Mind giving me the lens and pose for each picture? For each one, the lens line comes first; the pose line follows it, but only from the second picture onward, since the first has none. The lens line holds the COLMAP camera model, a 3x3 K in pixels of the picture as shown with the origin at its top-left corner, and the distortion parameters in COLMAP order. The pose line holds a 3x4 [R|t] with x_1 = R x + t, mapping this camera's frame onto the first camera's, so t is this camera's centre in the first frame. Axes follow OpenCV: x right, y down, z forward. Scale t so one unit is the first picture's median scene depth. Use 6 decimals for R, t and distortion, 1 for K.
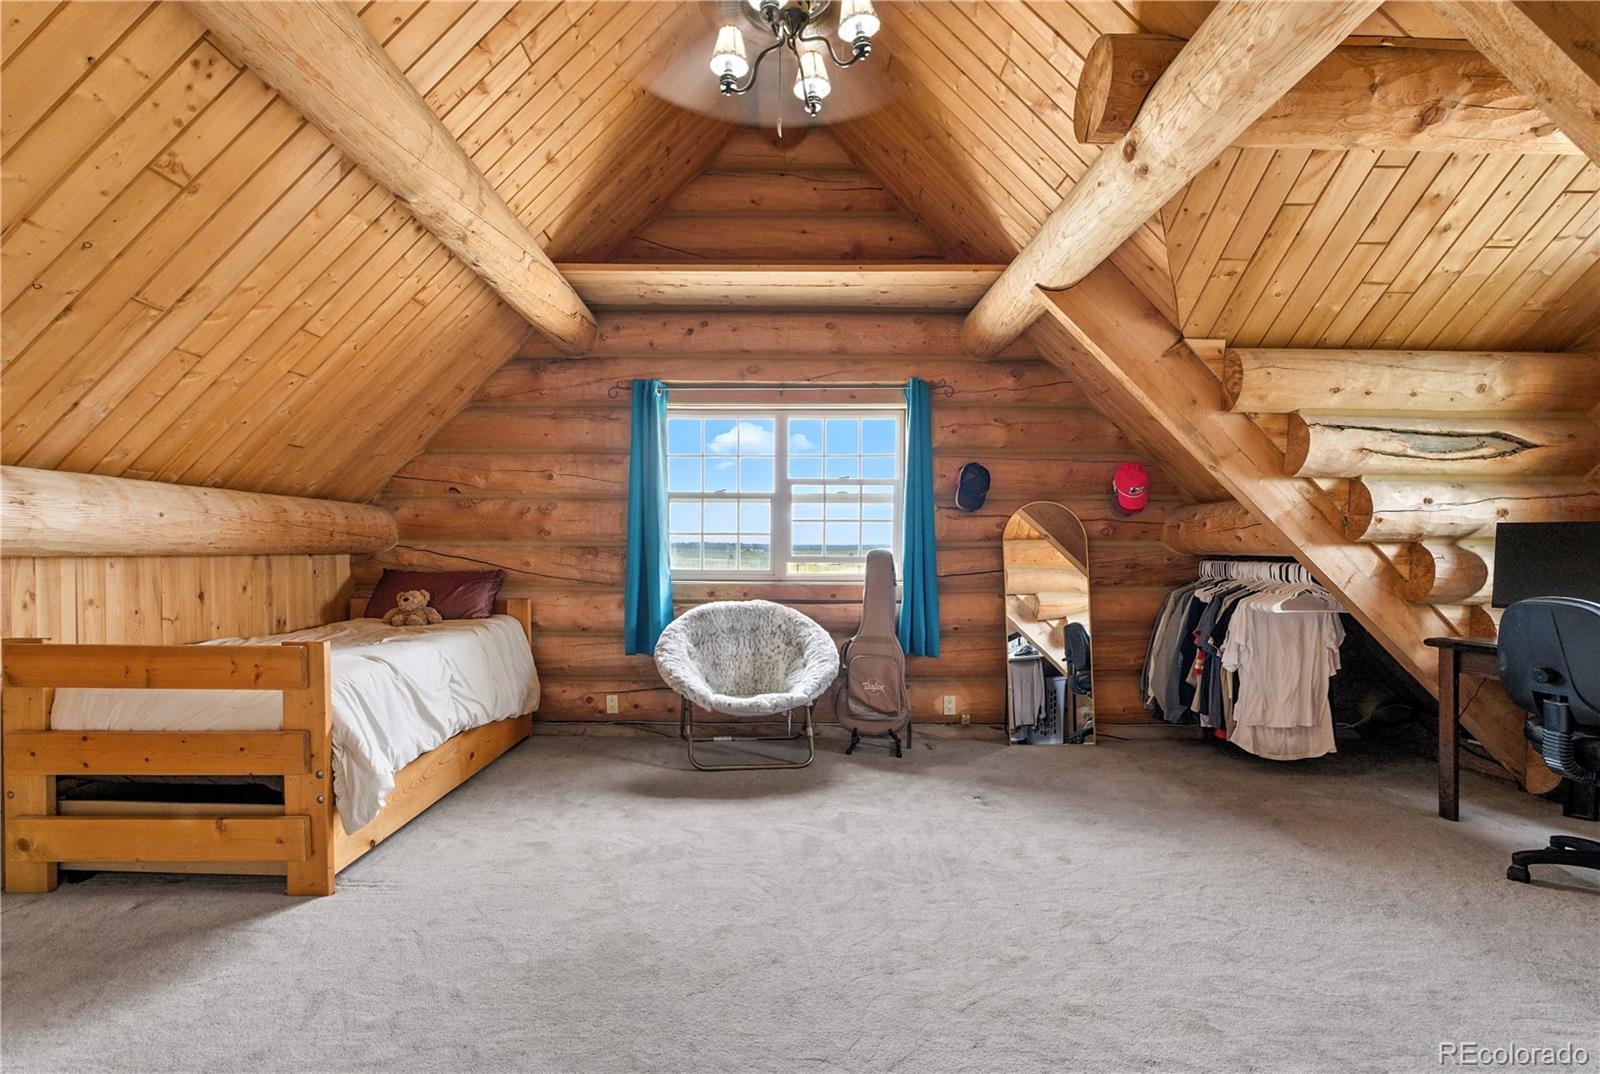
lens RADIAL K [[720.6, 0, 797.8], [0, 720.6, 558.7], [0, 0, 1]] dist [-0.002176, 0.000111]
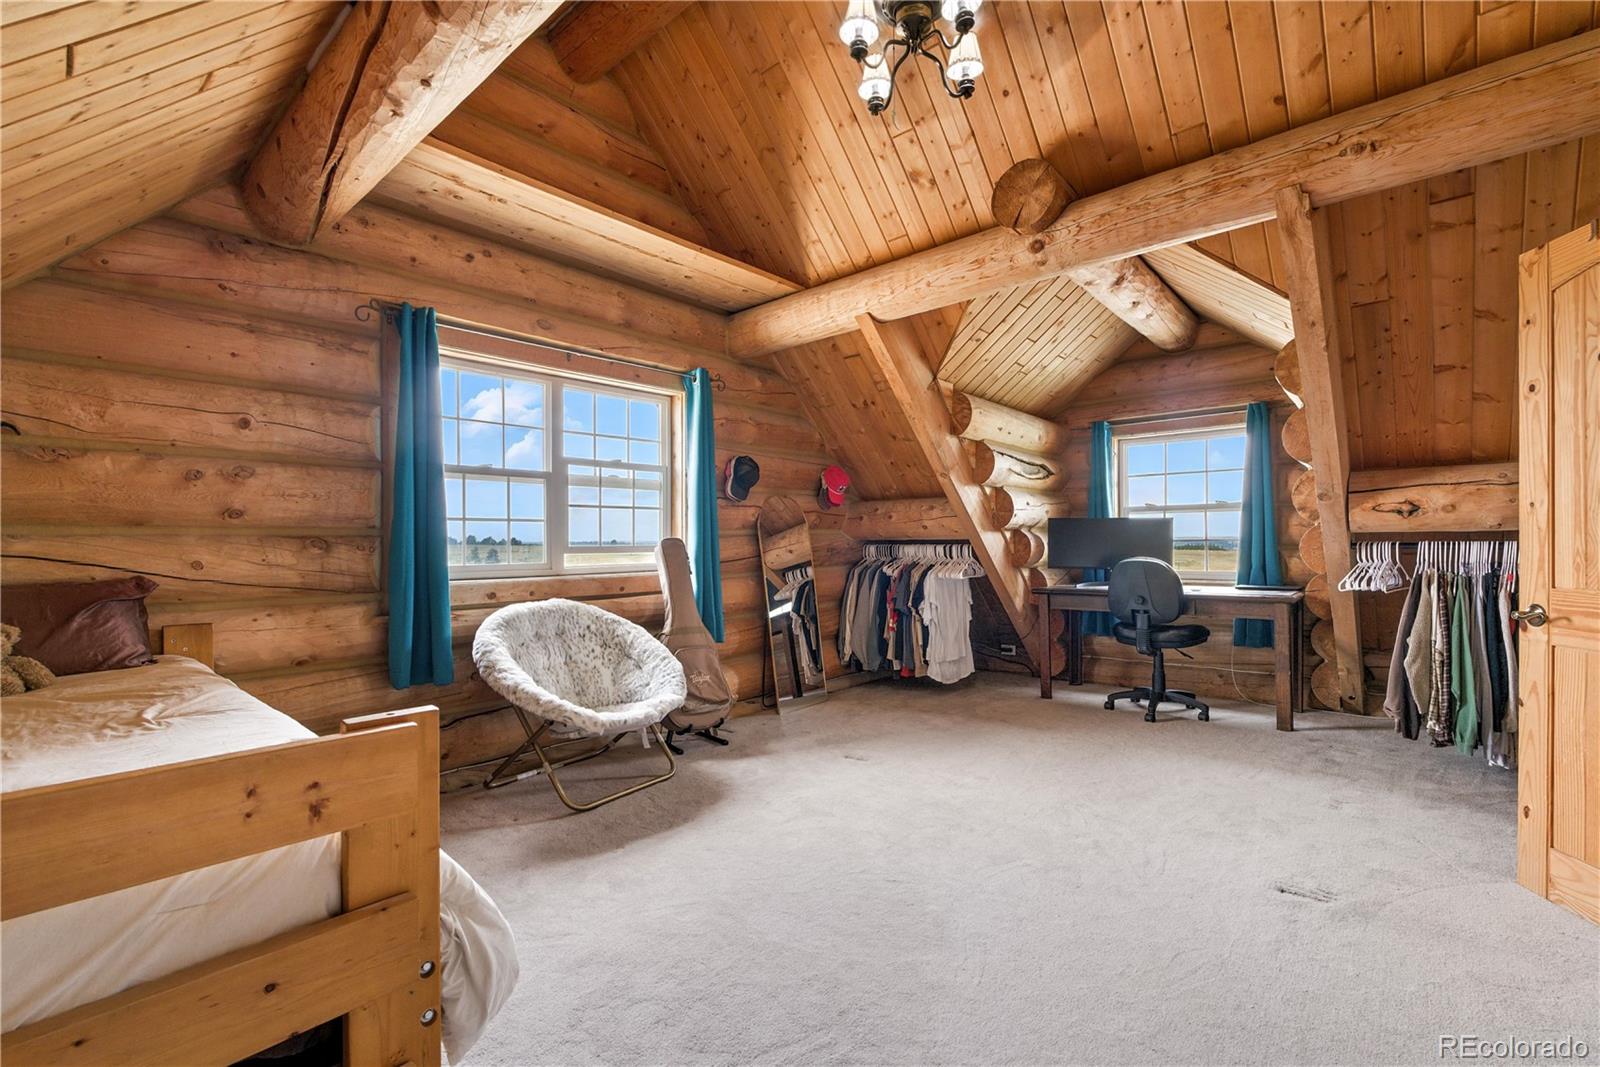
lens RADIAL K [[697.3, 0, 800.0], [0, 697.3, 533.5], [0, 0, 1]] dist [-0.010666, 0.003766]
pose [[0.672361, -0.001116, 0.740222, -0.479954], [0.023461, 0.999529, -0.019804, 0.004186], [-0.739851, 0.030682, 0.672070, 0.253330]]
